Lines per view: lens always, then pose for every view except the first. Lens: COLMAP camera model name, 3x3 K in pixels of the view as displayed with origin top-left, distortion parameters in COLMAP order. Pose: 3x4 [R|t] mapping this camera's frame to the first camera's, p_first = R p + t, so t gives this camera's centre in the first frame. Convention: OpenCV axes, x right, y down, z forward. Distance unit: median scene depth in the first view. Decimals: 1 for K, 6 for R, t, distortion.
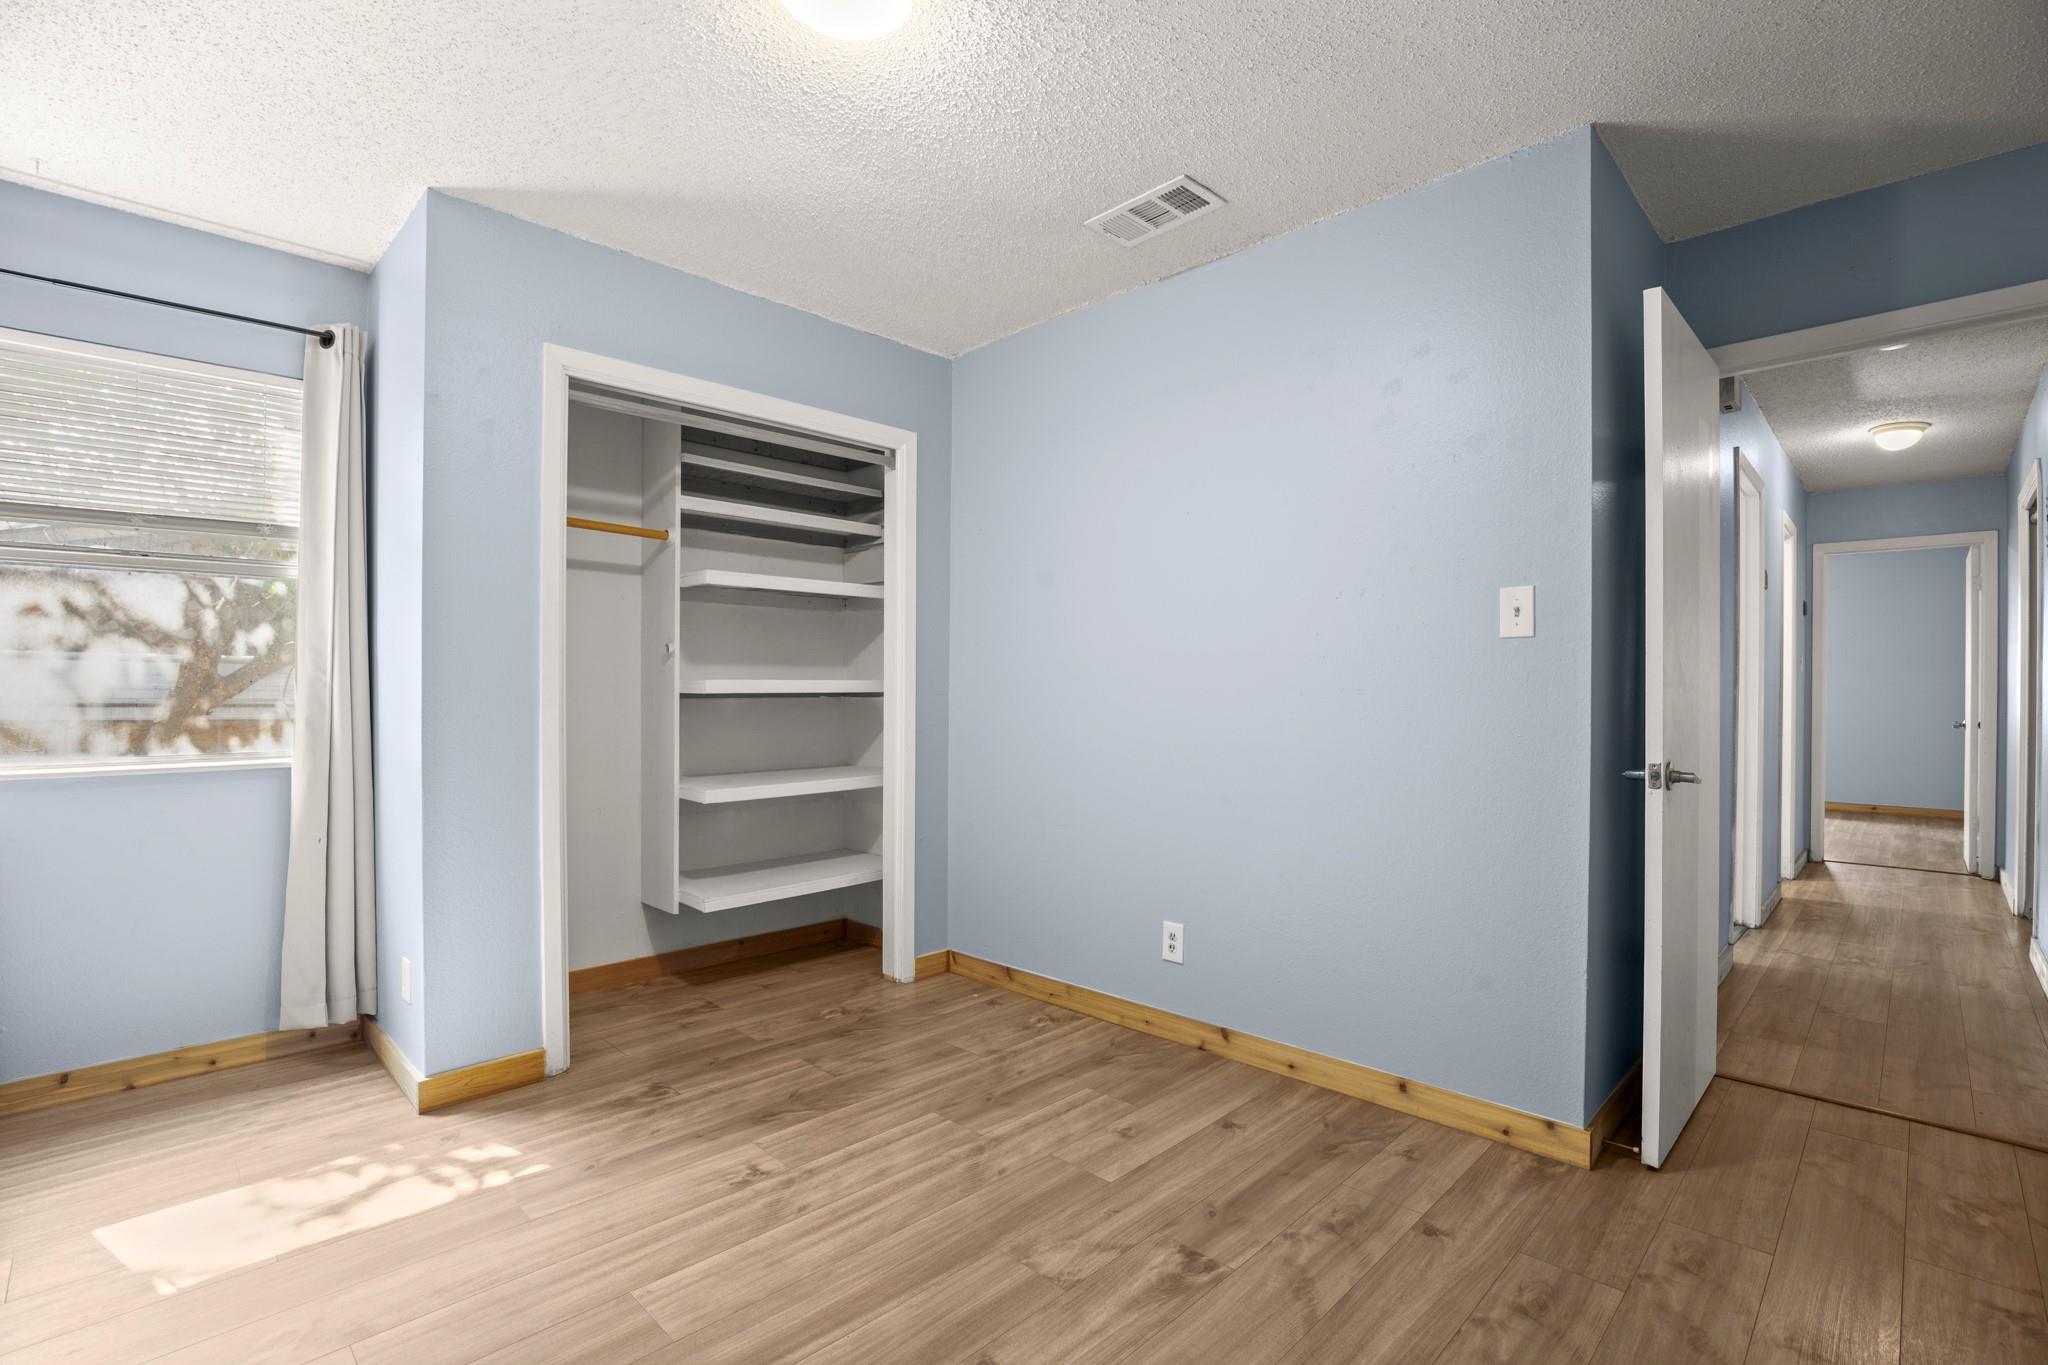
lens RADIAL K [[900.6, 0, 1024.4], [0, 900.6, 695.0], [0, 0, 1]] dist [-0.016455, 0.000554]
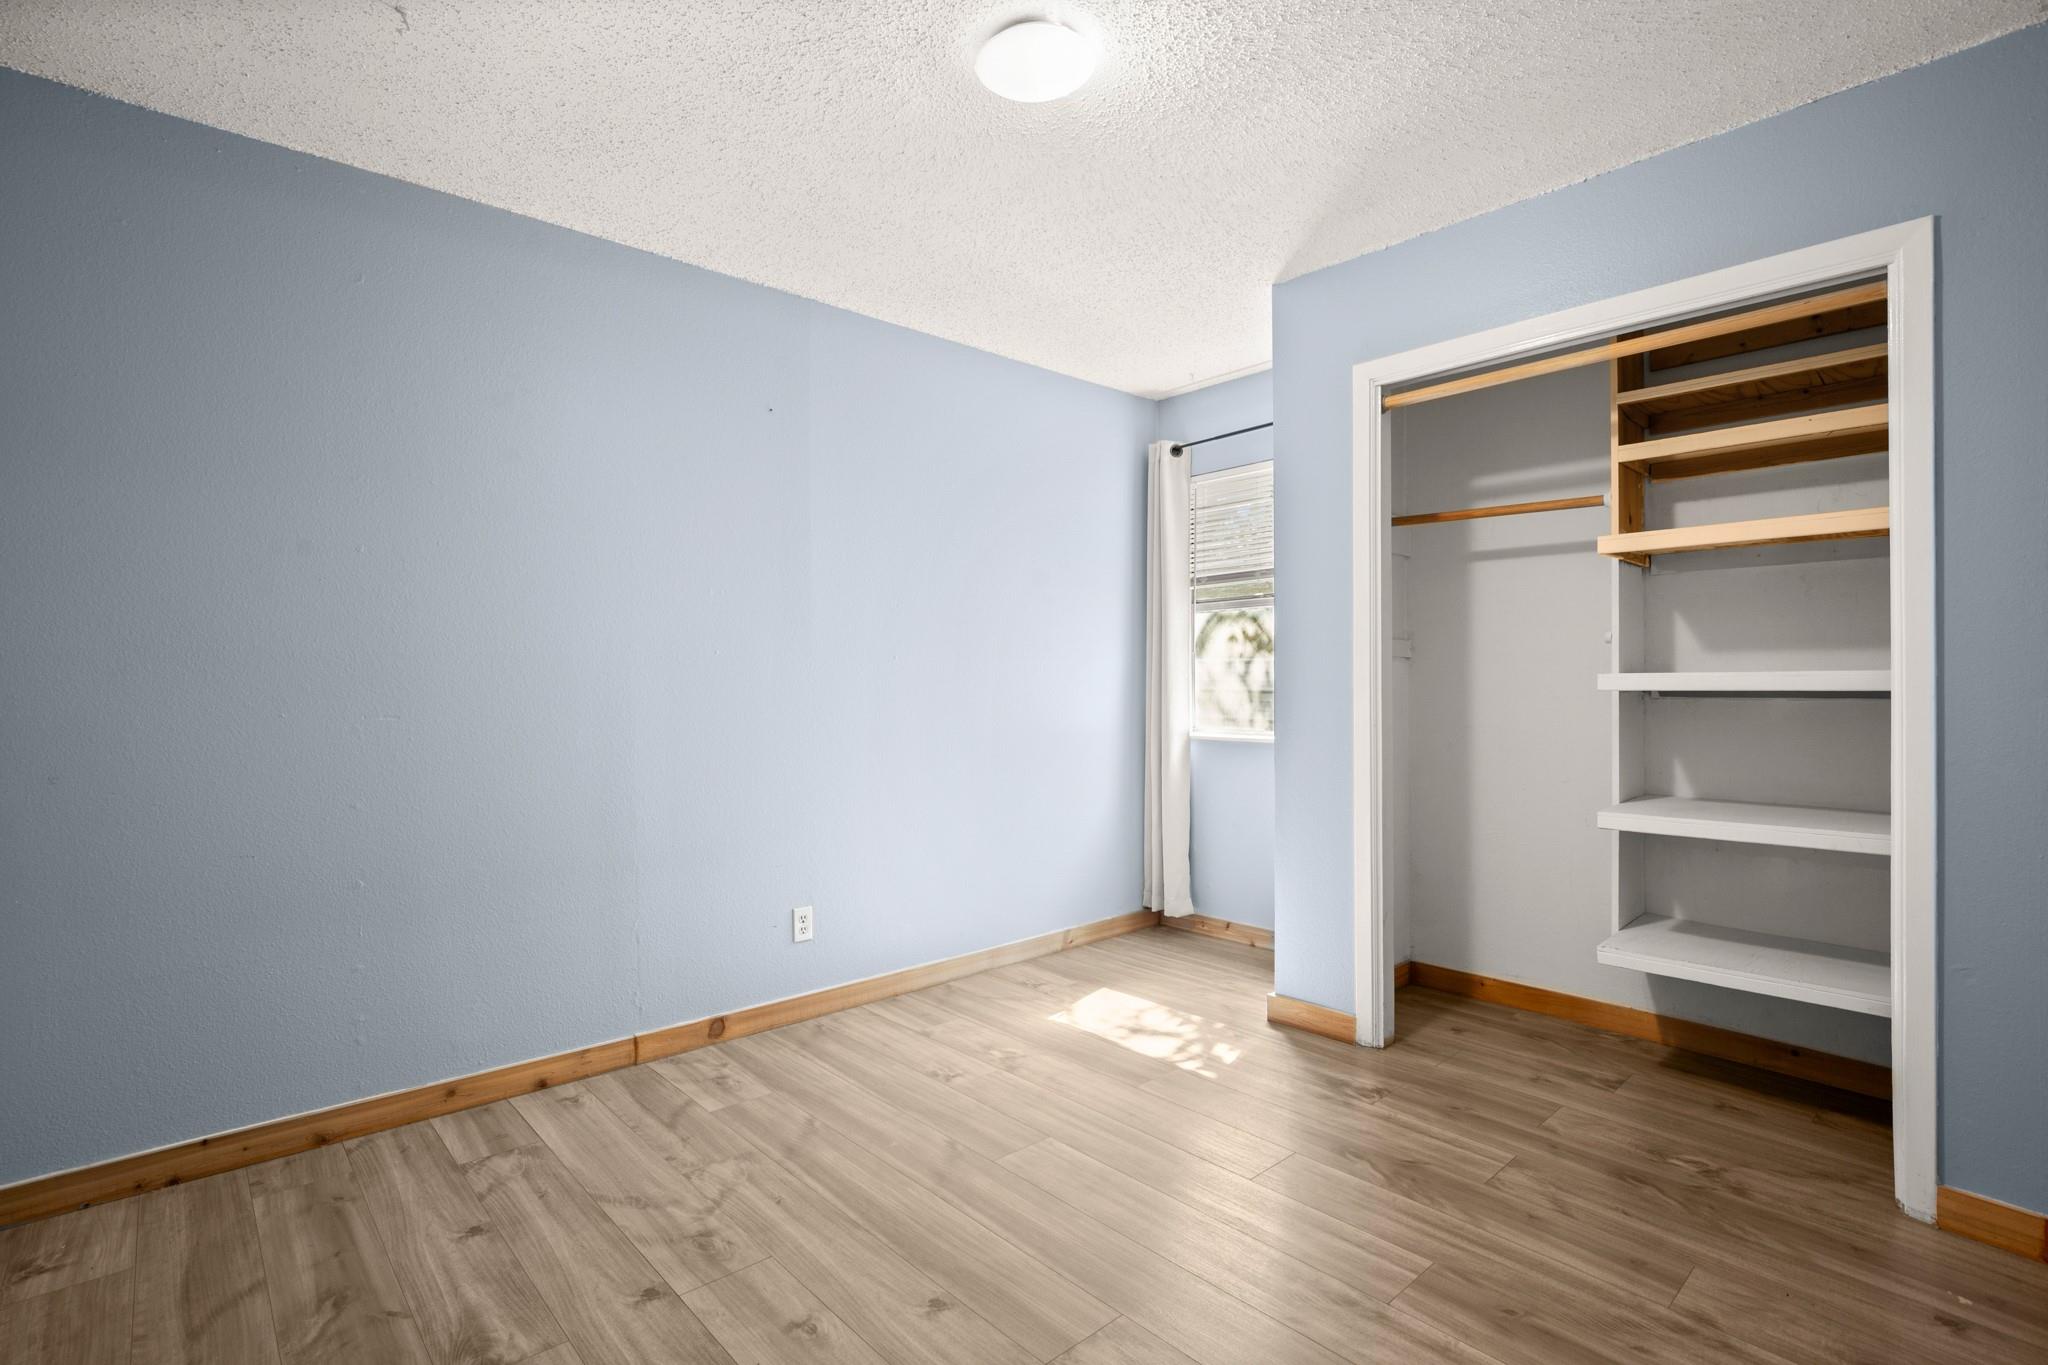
lens RADIAL K [[944.0, 0, 1024.0], [0, 944.0, 682.5], [0, 0, 1]] dist [0.020681, 0.000450]
pose [[-0.014758, 0.000880, -0.999891, 0.637409], [0.004425, 0.999990, 0.000815, -0.016246], [0.999881, -0.004412, -0.014762, 0.619600]]
